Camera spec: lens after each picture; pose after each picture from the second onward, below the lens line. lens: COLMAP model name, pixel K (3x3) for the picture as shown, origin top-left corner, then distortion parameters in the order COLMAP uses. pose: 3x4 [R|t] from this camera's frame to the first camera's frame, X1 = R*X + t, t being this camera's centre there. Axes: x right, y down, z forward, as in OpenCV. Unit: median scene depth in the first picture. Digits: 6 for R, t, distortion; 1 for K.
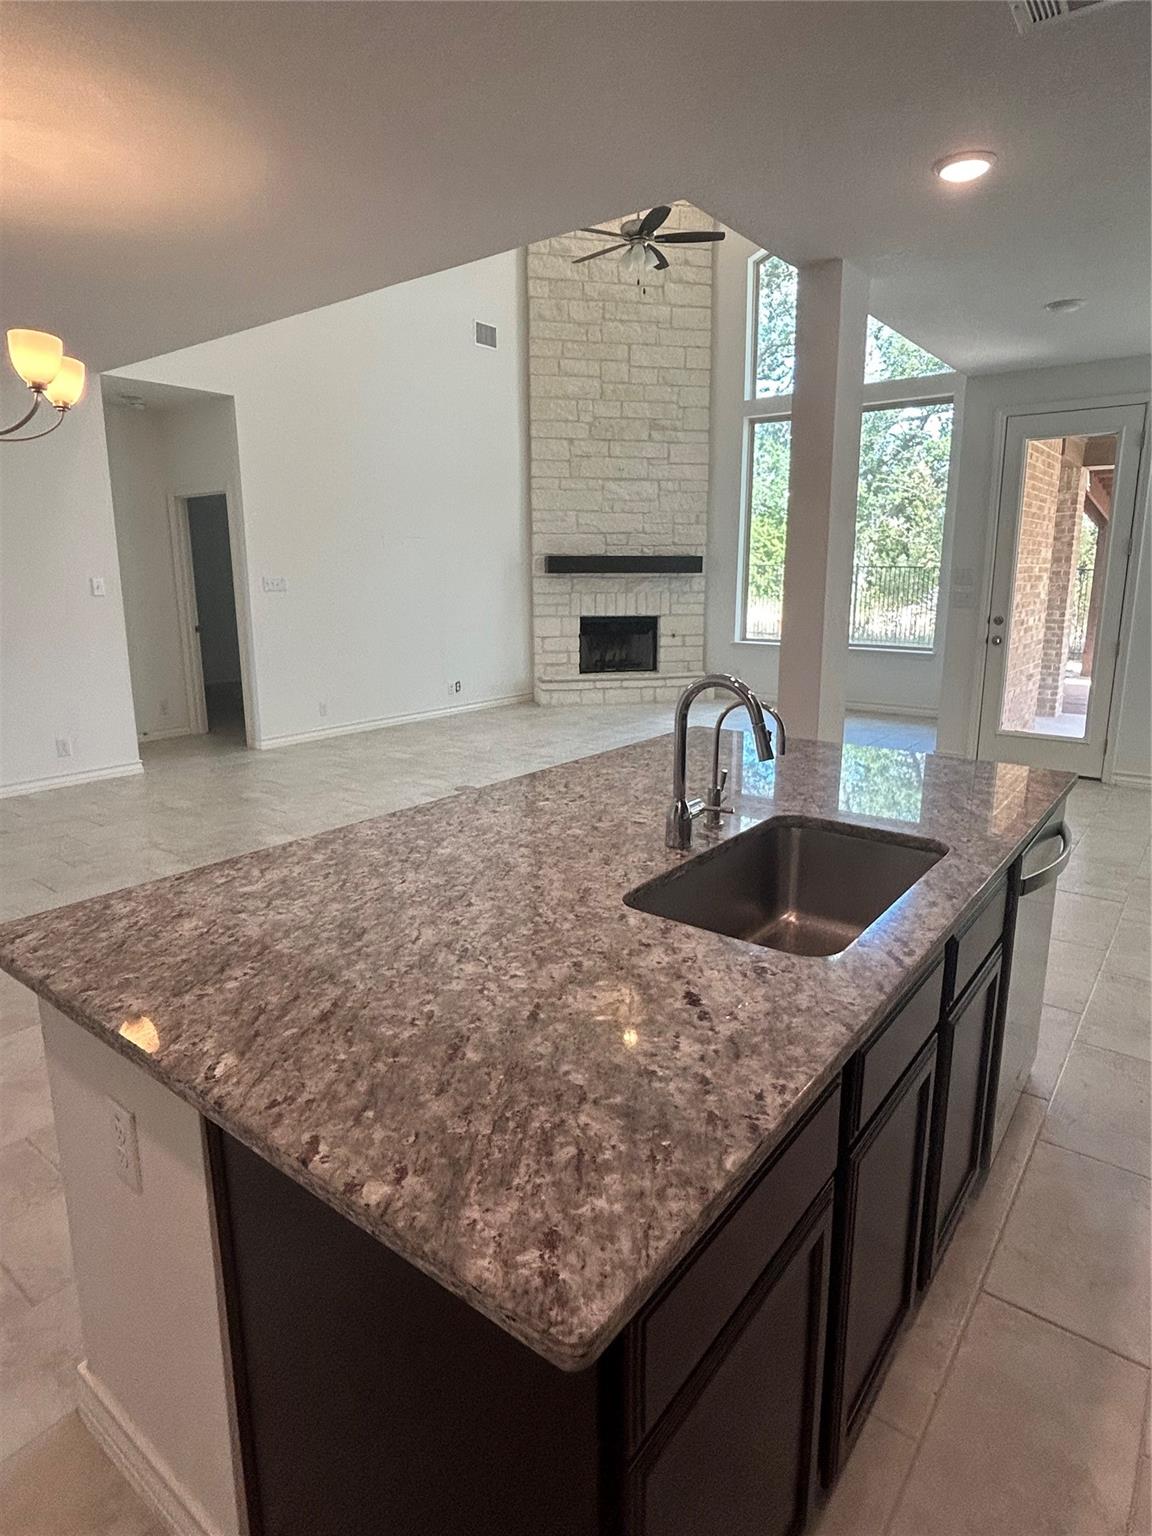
lens RADIAL K [[859.8, 0, 576.8], [0, 859.8, 749.6], [0, 0, 1]] dist [-0.004605, -0.001564]
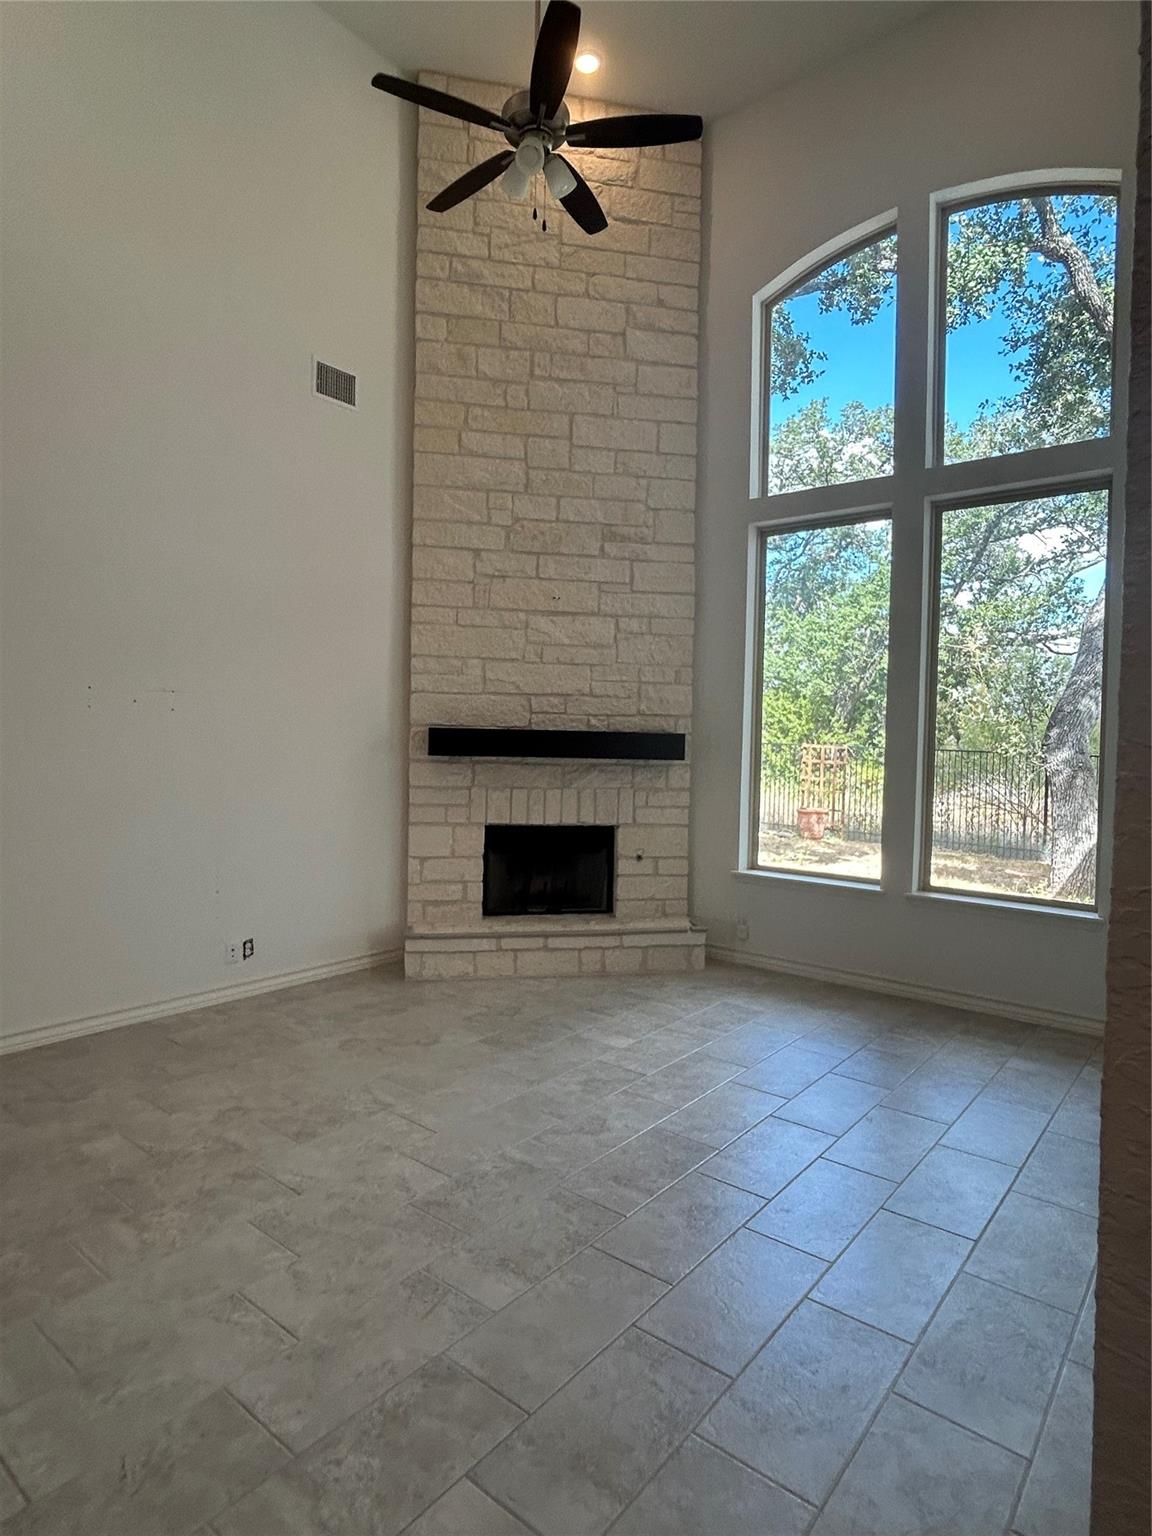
lens RADIAL K [[859.8, 0, 576.8], [0, 859.8, 749.6], [0, 0, 1]] dist [-0.004605, -0.001564]
pose [[0.999519, 0.024380, -0.019160, 0.080918], [-0.027630, 0.980713, -0.193493, -0.092025], [0.014073, 0.193929, 0.980915, 0.393060]]
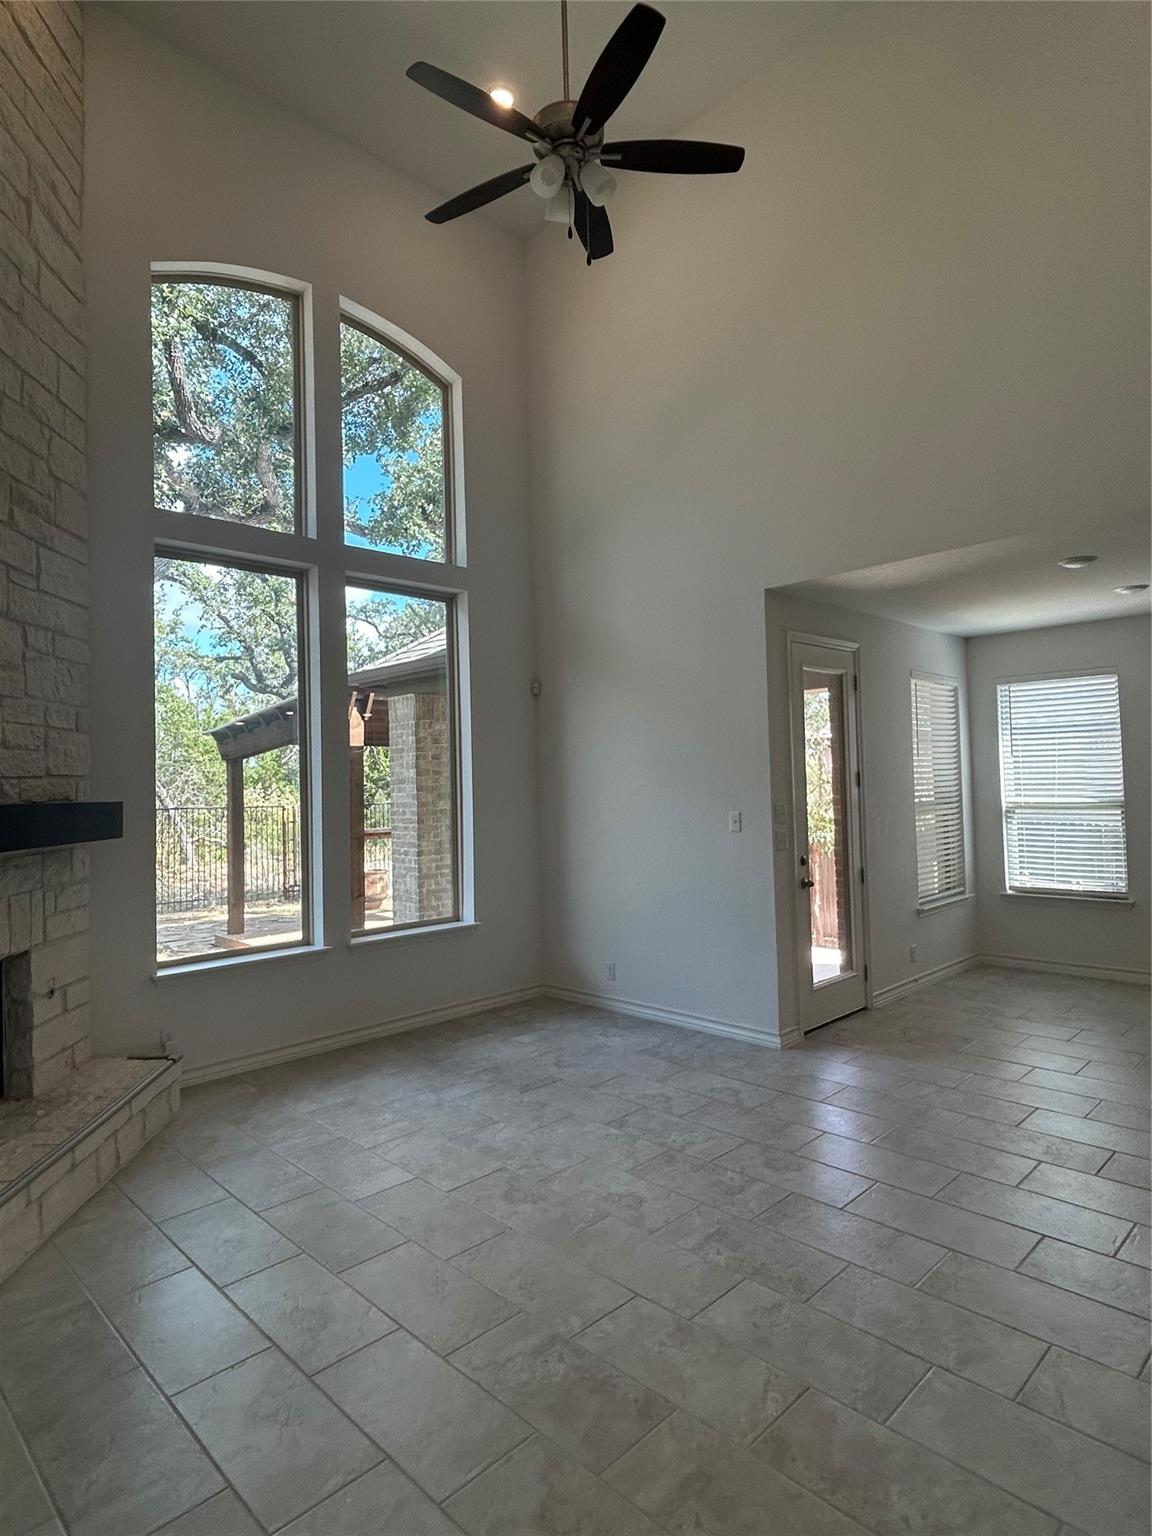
lens RADIAL K [[859.8, 0, 576.8], [0, 859.8, 749.6], [0, 0, 1]] dist [-0.004605, -0.001564]
pose [[0.133161, 0.039248, 0.990317, -0.273304], [0.231532, 0.970335, -0.069589, -0.165581], [-0.963671, 0.238557, 0.120124, 0.712052]]
